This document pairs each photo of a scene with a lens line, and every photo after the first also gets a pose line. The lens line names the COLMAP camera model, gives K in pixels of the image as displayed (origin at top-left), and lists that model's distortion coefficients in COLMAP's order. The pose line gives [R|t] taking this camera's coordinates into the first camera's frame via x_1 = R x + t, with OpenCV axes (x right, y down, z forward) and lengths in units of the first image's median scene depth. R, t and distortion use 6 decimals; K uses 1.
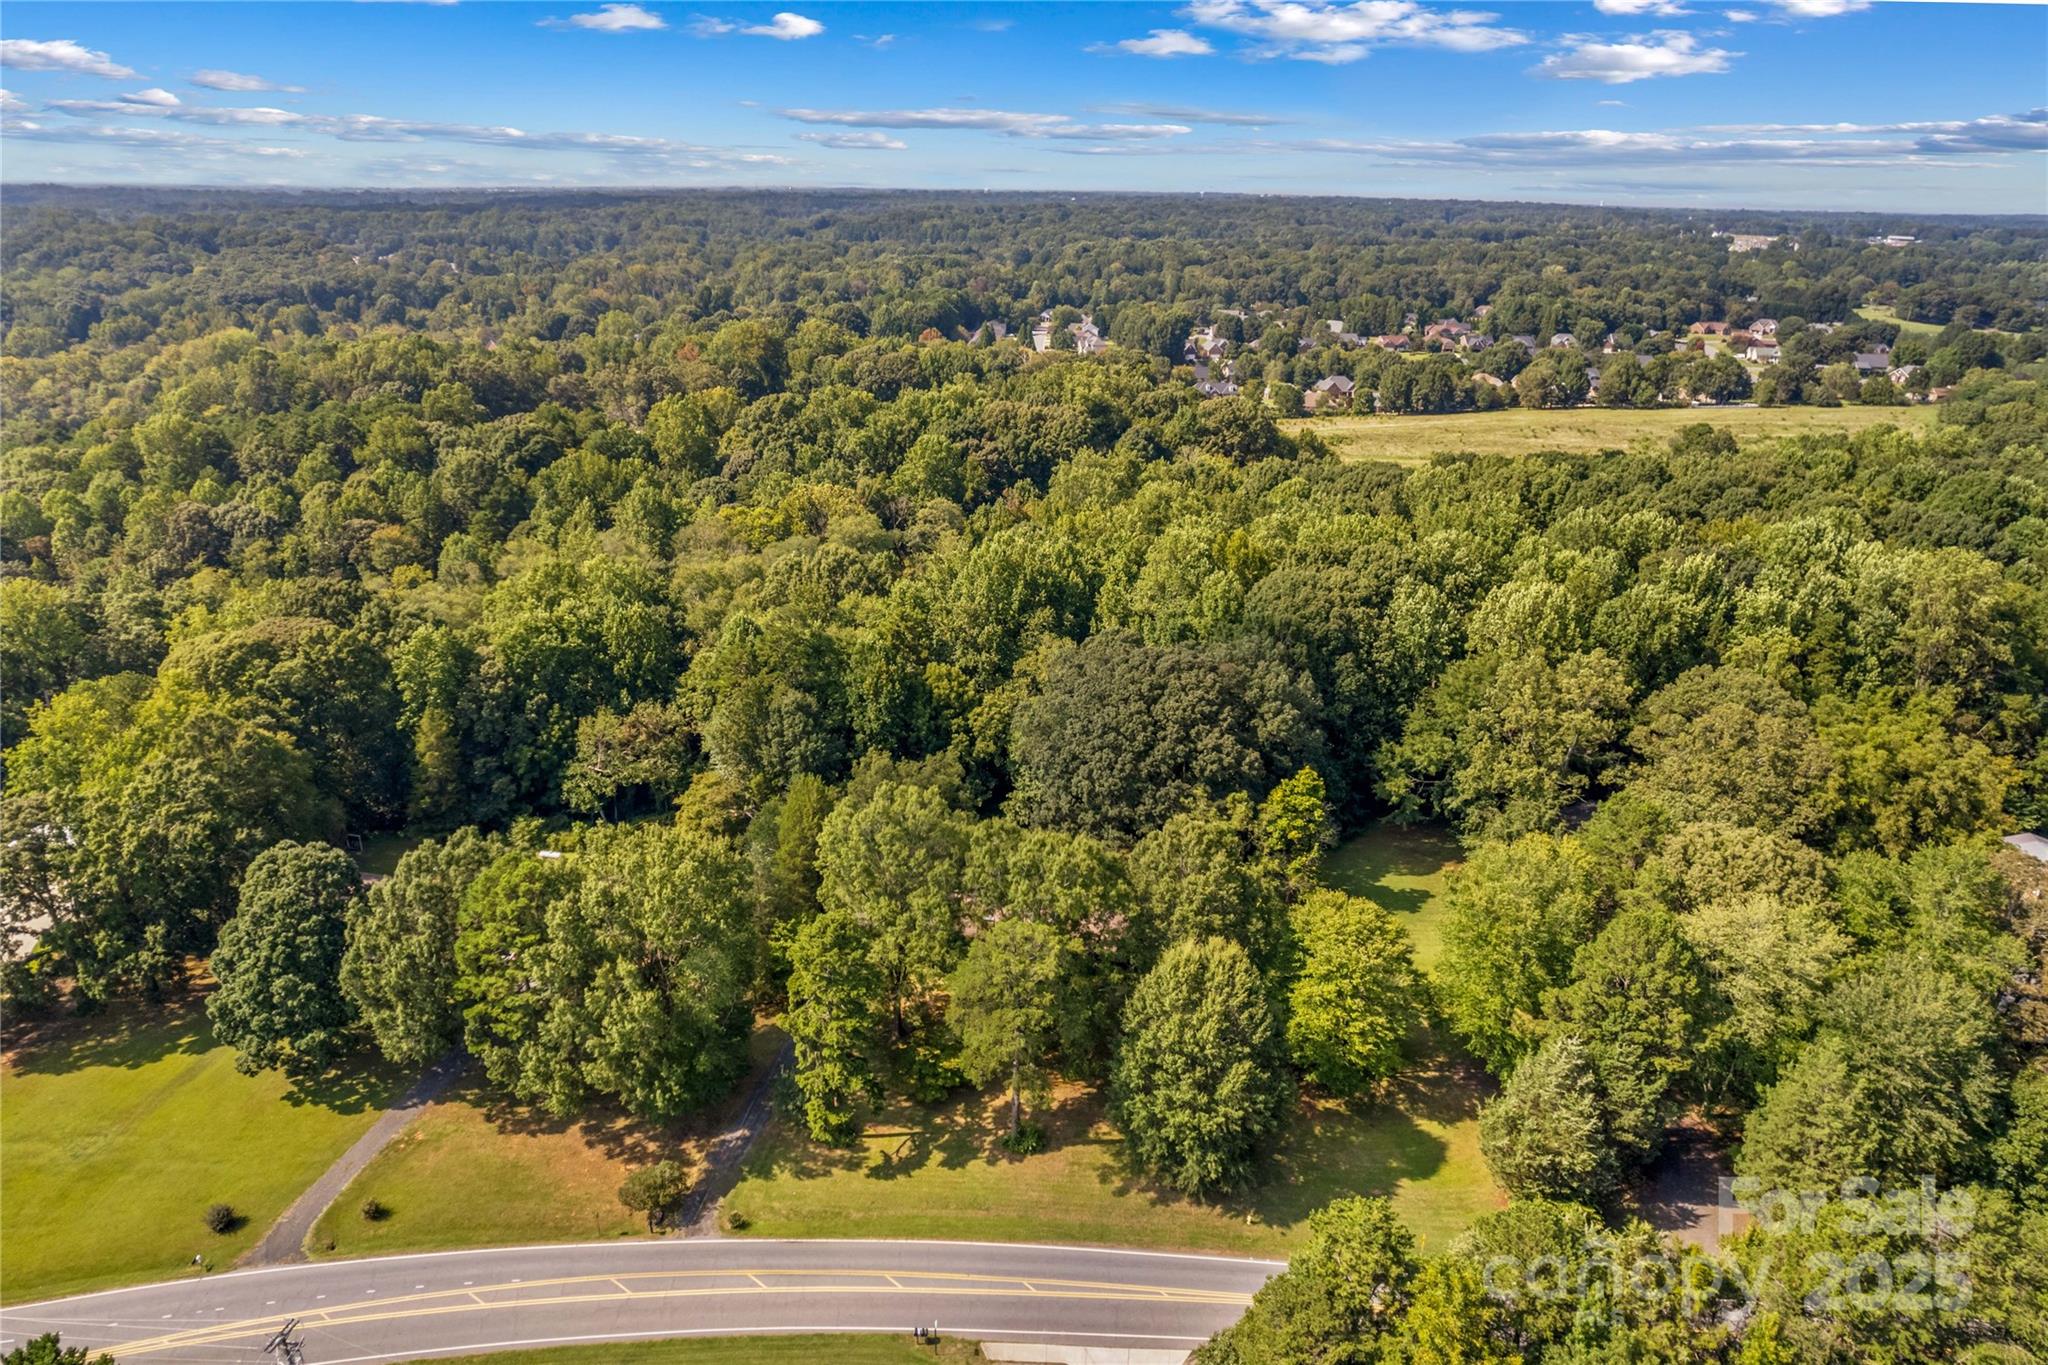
lens RADIAL K [[1346.1, 0, 1034.7], [0, 1346.1, 667.1], [0, 0, 1]] dist [-0.081408, 0.078938]
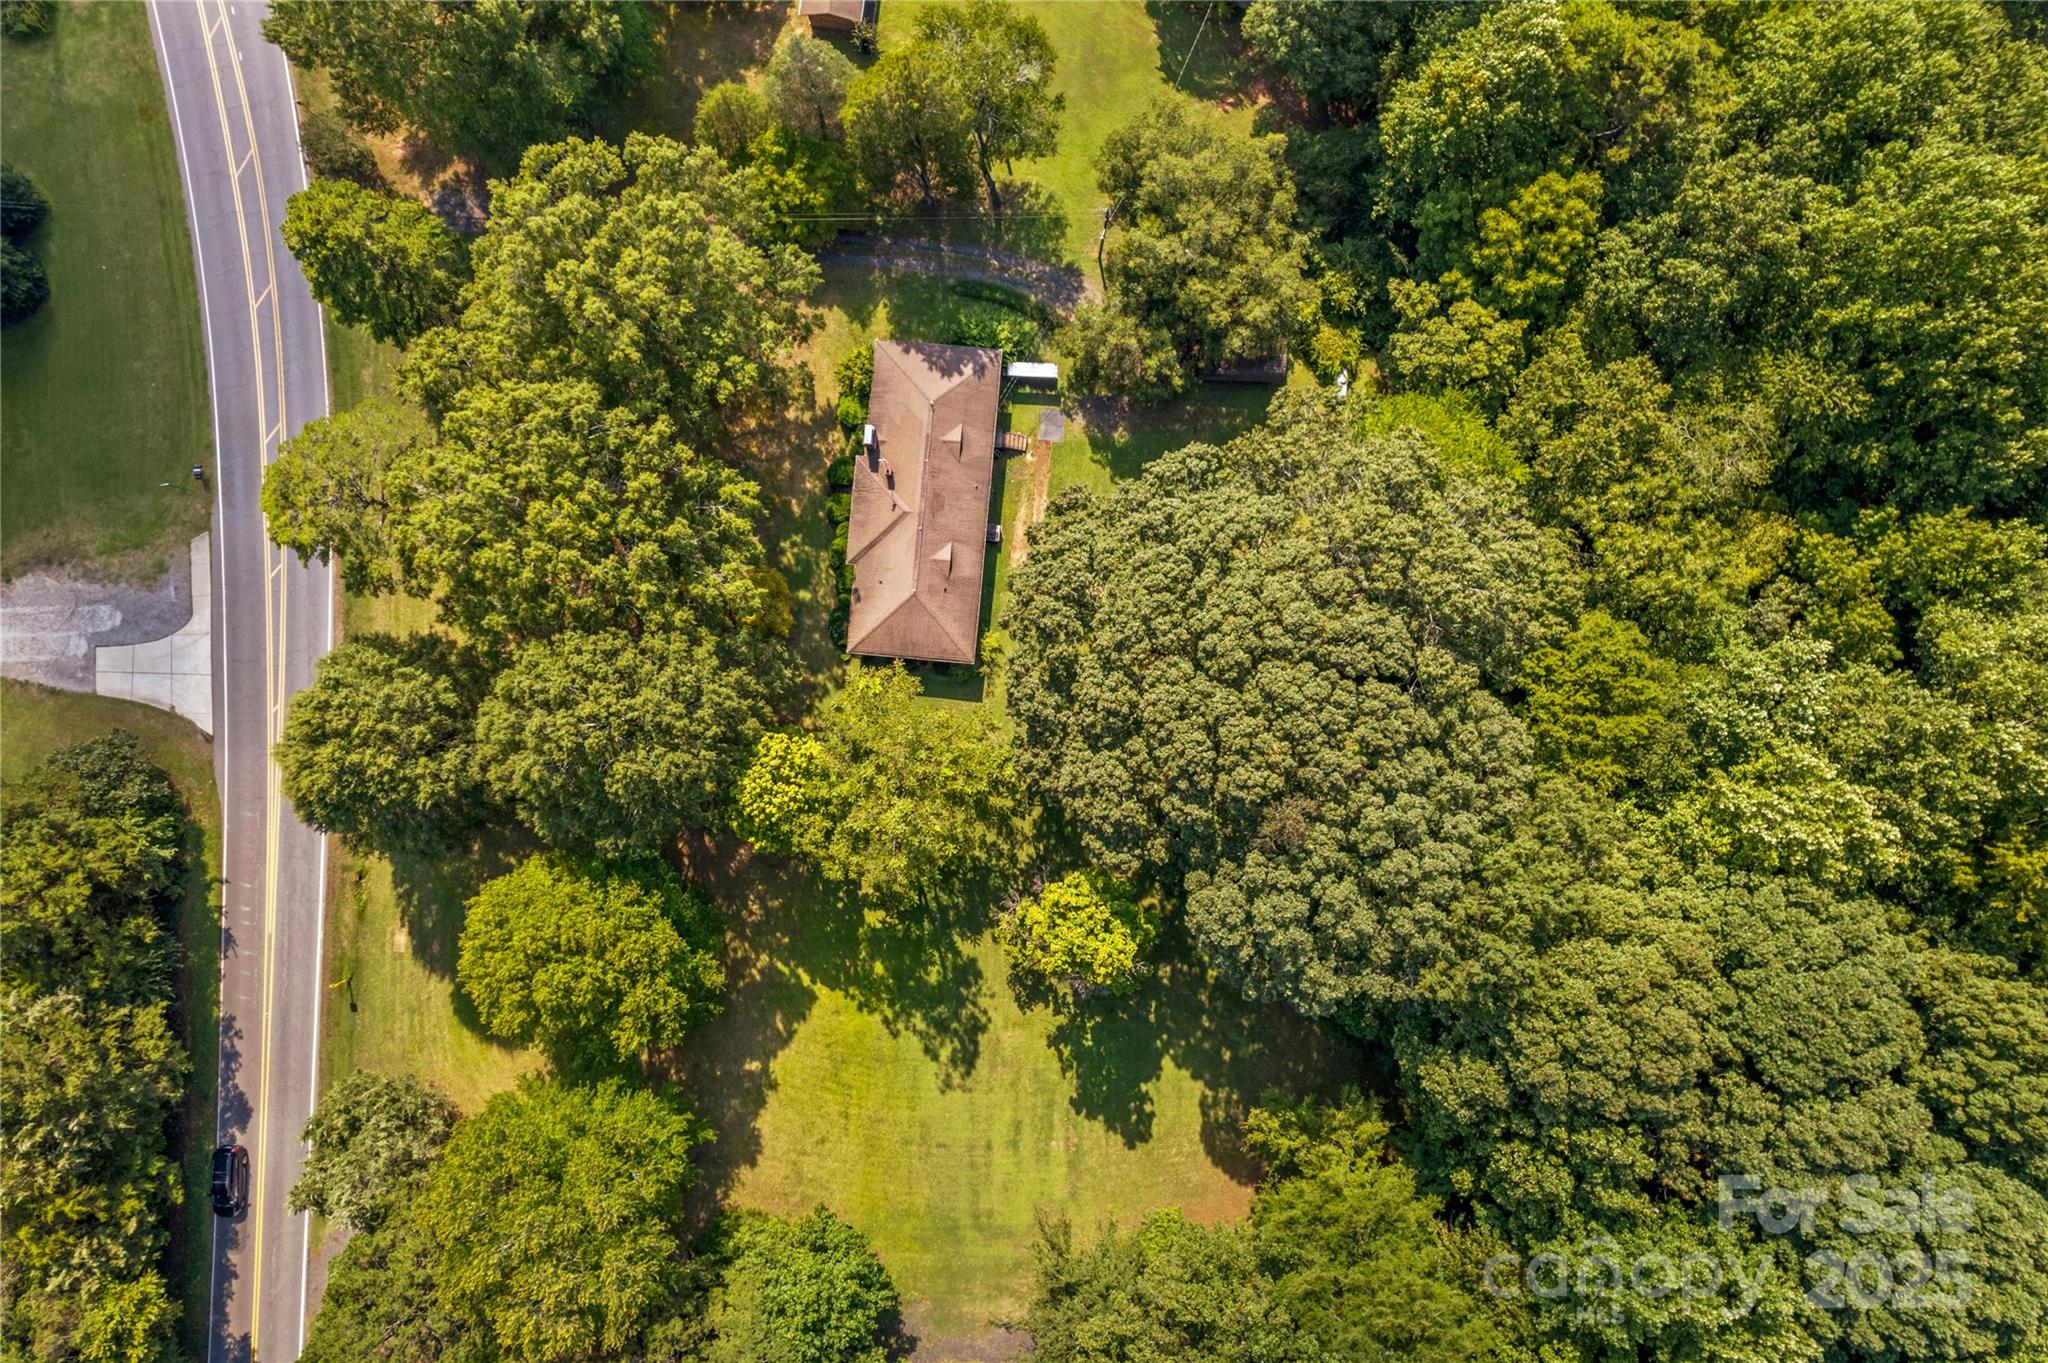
lens RADIAL K [[1337.9, 0, 1035.1], [0, 1337.9, 668.7], [0, 0, 1]] dist [-0.070156, 0.057208]
pose [[0.096478, 0.994238, -0.046716, 0.100832], [-0.342925, 0.077265, 0.936180, -0.380976], [0.934395, -0.074300, 0.348404, 0.721524]]
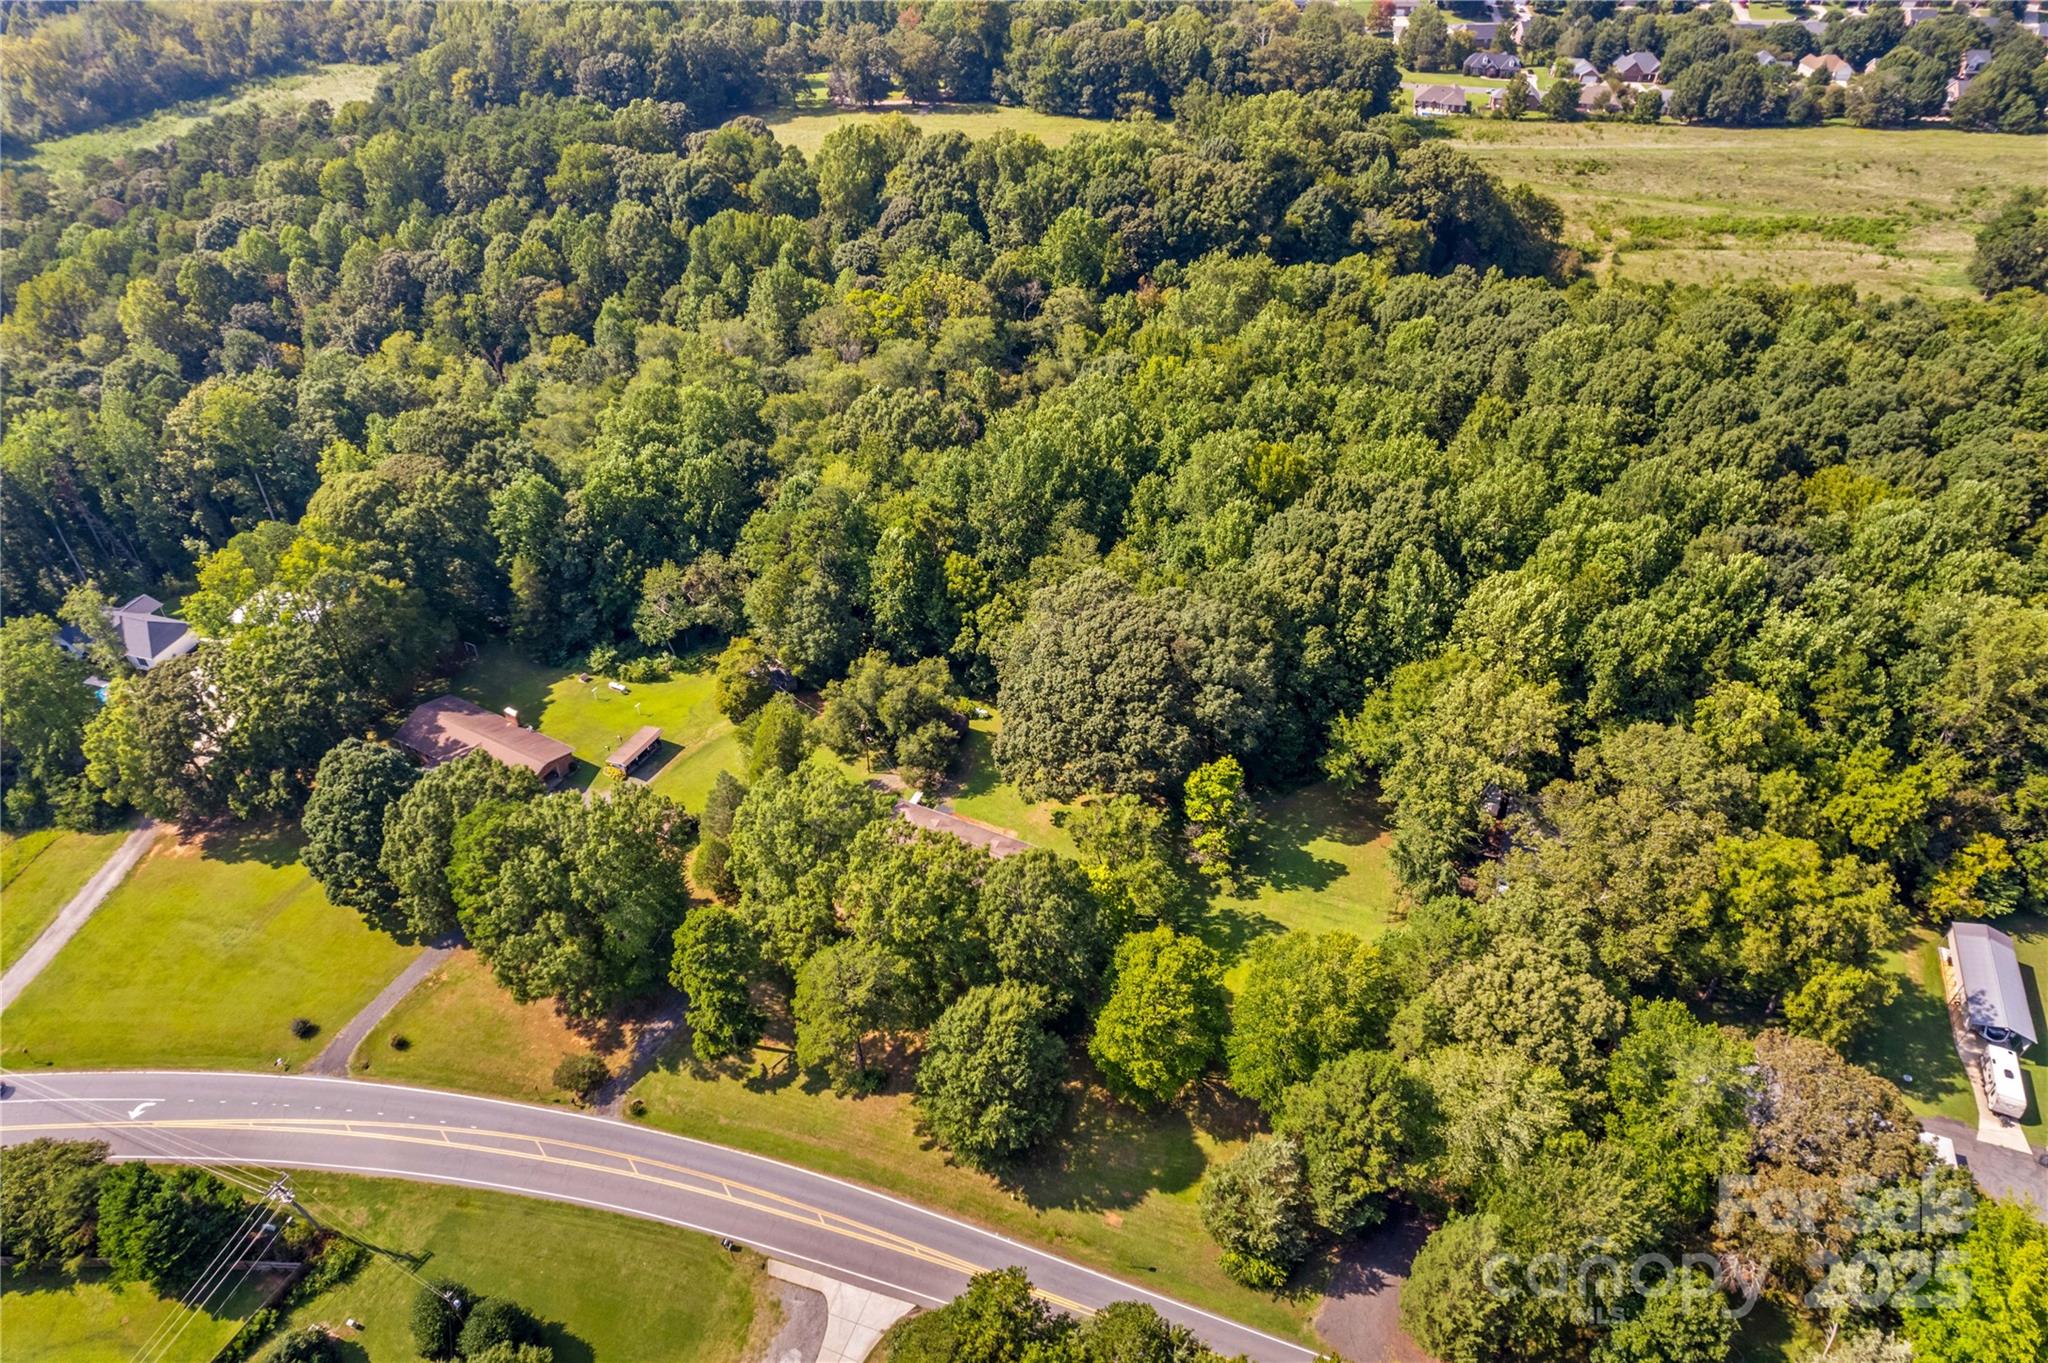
lens RADIAL K [[1317.0, 0, 1027.6], [0, 1317.0, 667.2], [0, 0, 1]] dist [-0.081176, 0.076183]
pose [[0.969168, 0.150080, -0.195422, 0.219845], [-0.080357, 0.942255, 0.325113, -0.290449], [0.232931, -0.299385, 0.925263, 0.017777]]
